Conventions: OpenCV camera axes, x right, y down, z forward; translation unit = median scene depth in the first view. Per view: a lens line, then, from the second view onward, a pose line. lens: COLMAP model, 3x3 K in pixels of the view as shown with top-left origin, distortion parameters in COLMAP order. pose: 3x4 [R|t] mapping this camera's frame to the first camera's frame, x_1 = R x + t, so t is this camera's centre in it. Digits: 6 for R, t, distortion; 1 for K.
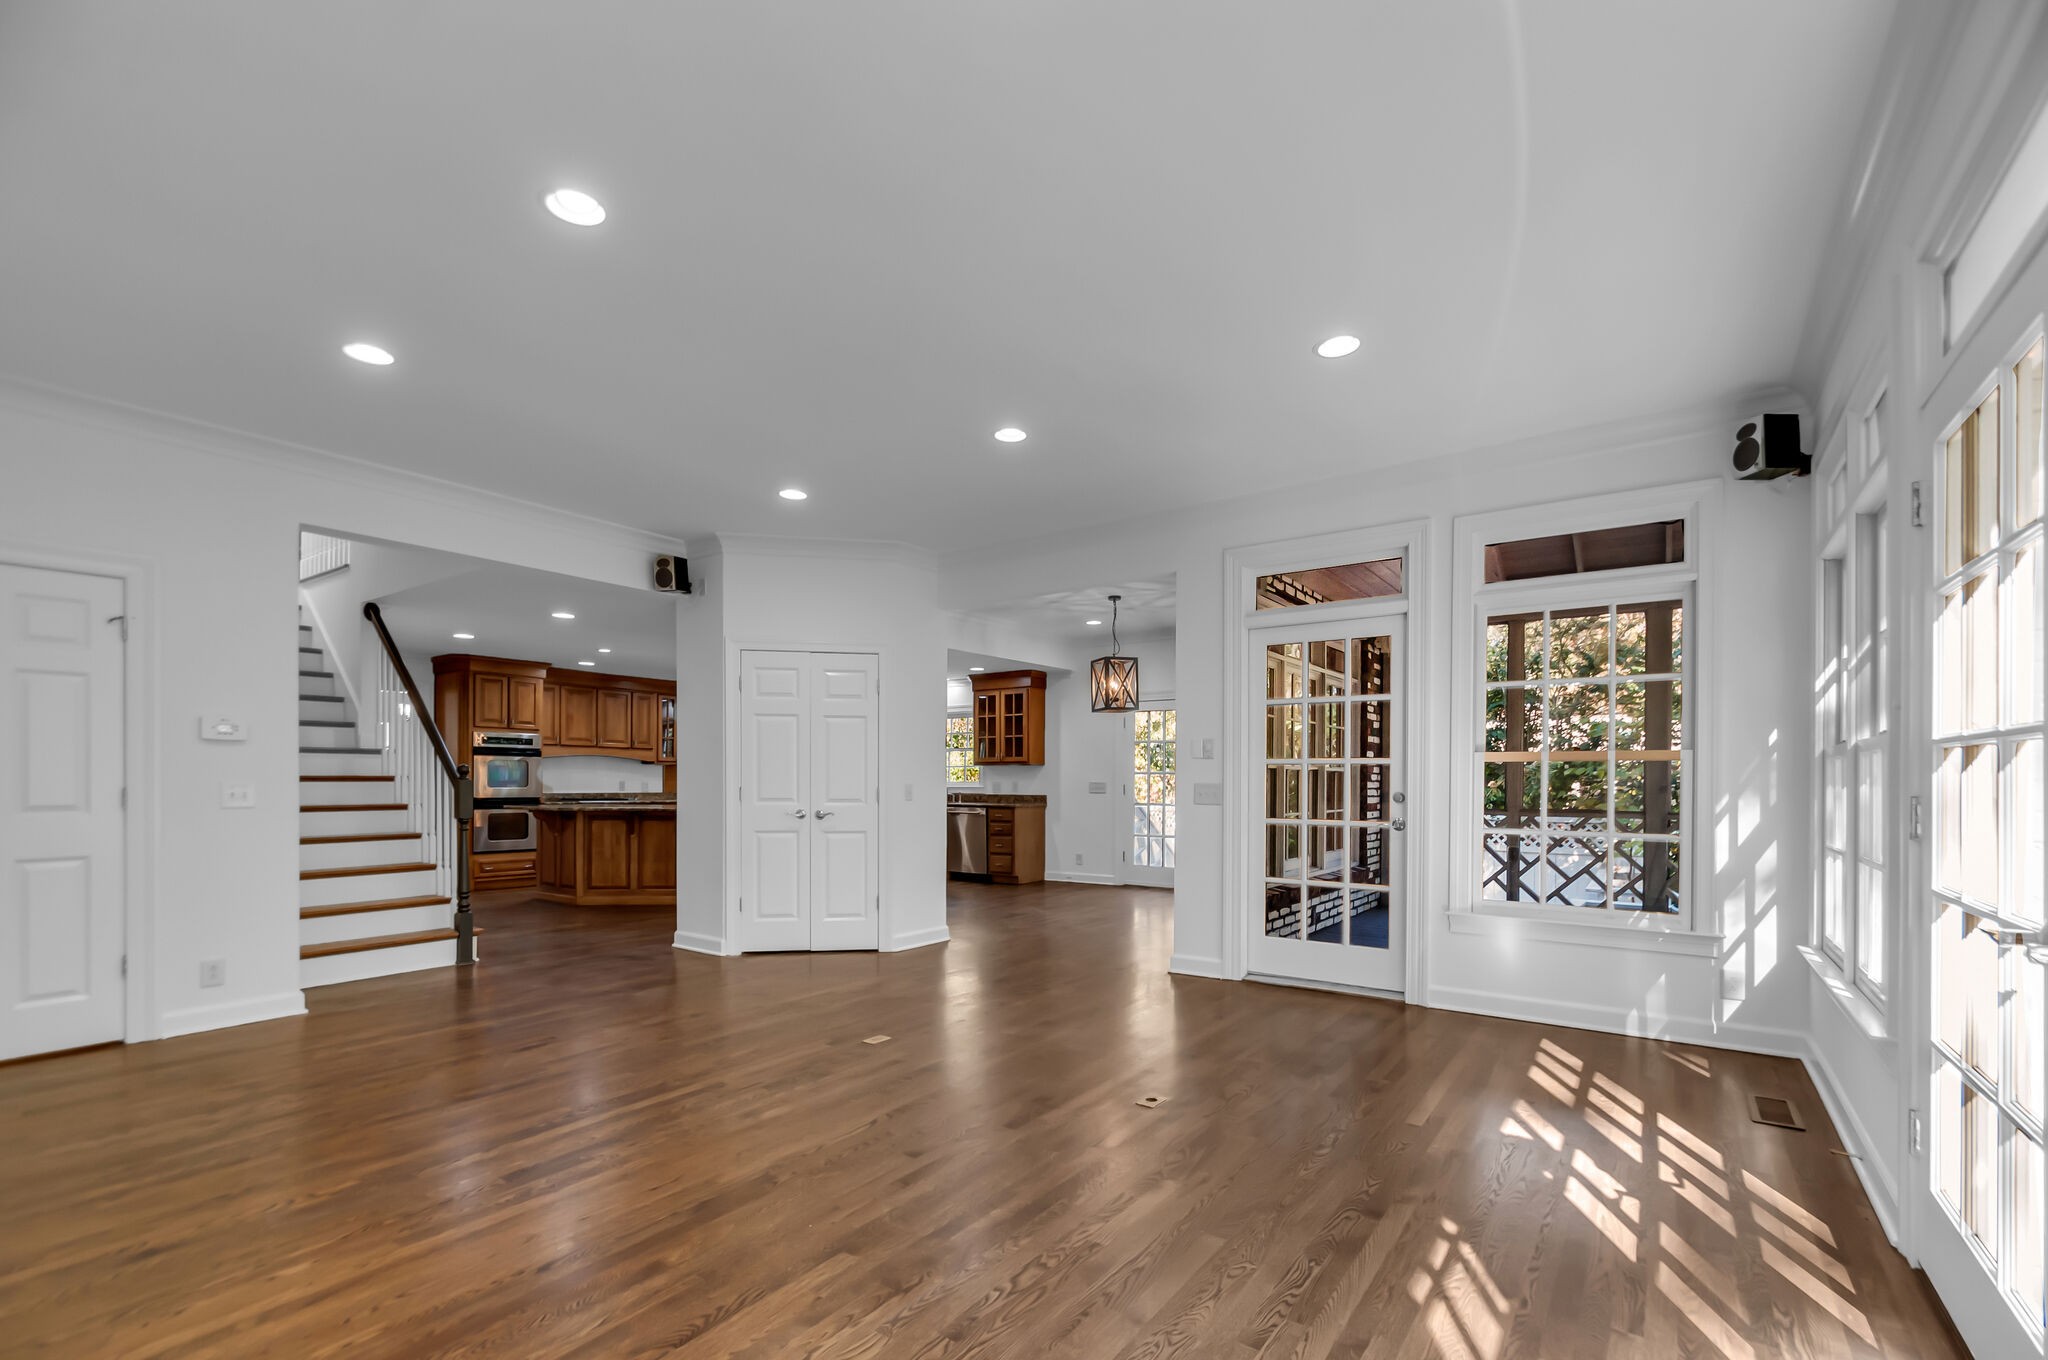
lens RADIAL K [[913.9, 0, 1035.0], [0, 913.9, 785.7], [0, 0, 1]] dist [0.007500, 0.000021]
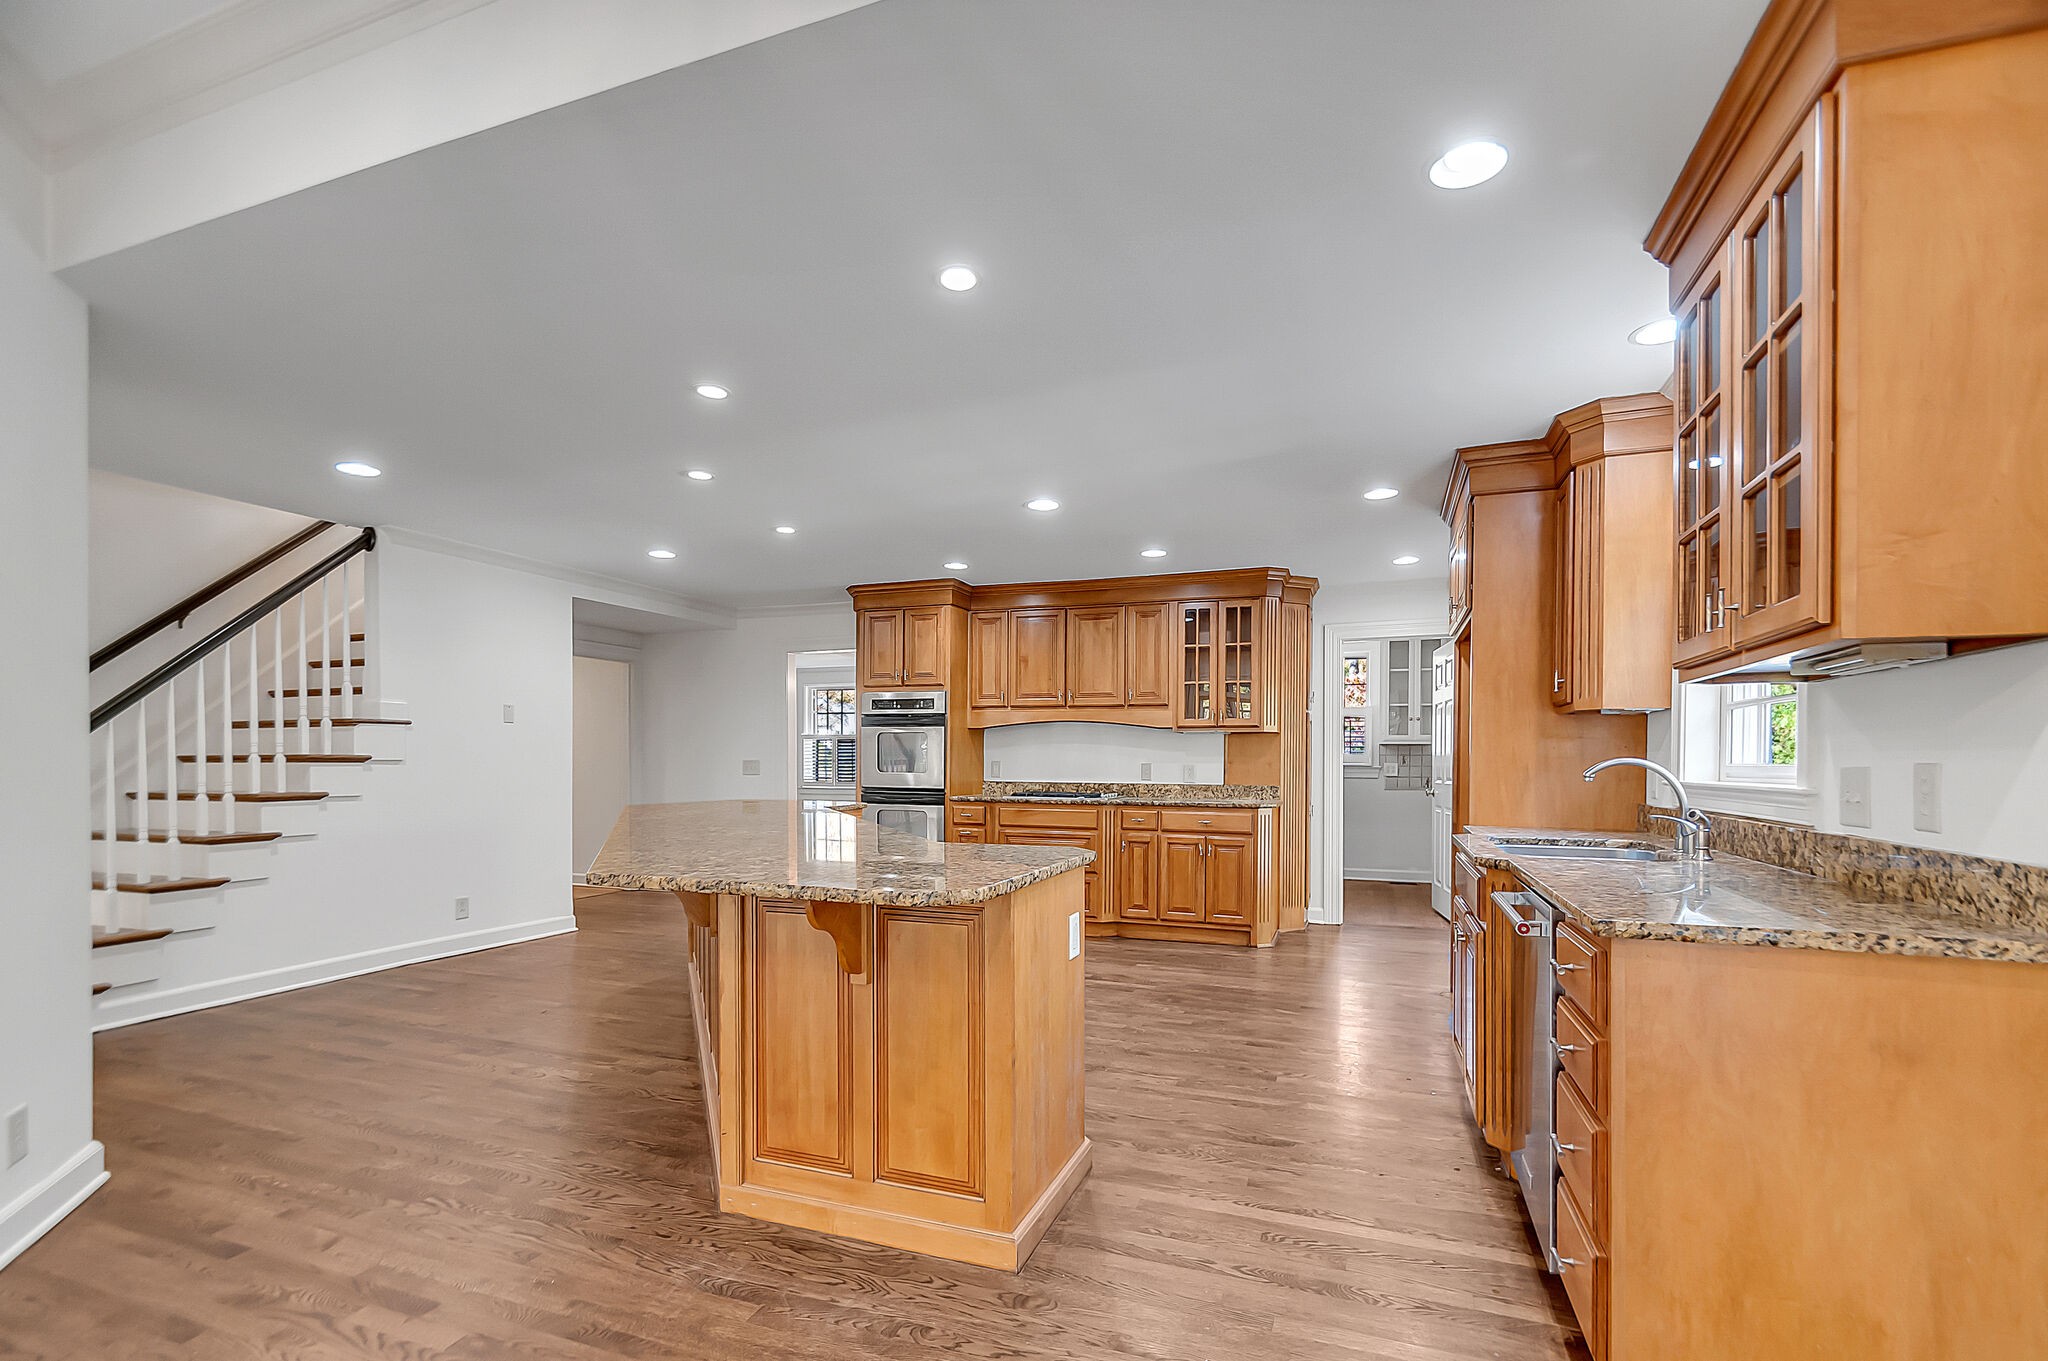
lens RADIAL K [[913.9, 0, 1025.1], [0, 913.9, 772.2], [0, 0, 1]] dist [0.007500, 0.000021]
pose [[0.252696, 0.008413, -0.967509, 0.108283], [-0.003375, 0.999964, 0.007814, -0.003930], [0.967540, 0.001290, 0.252715, 0.939703]]
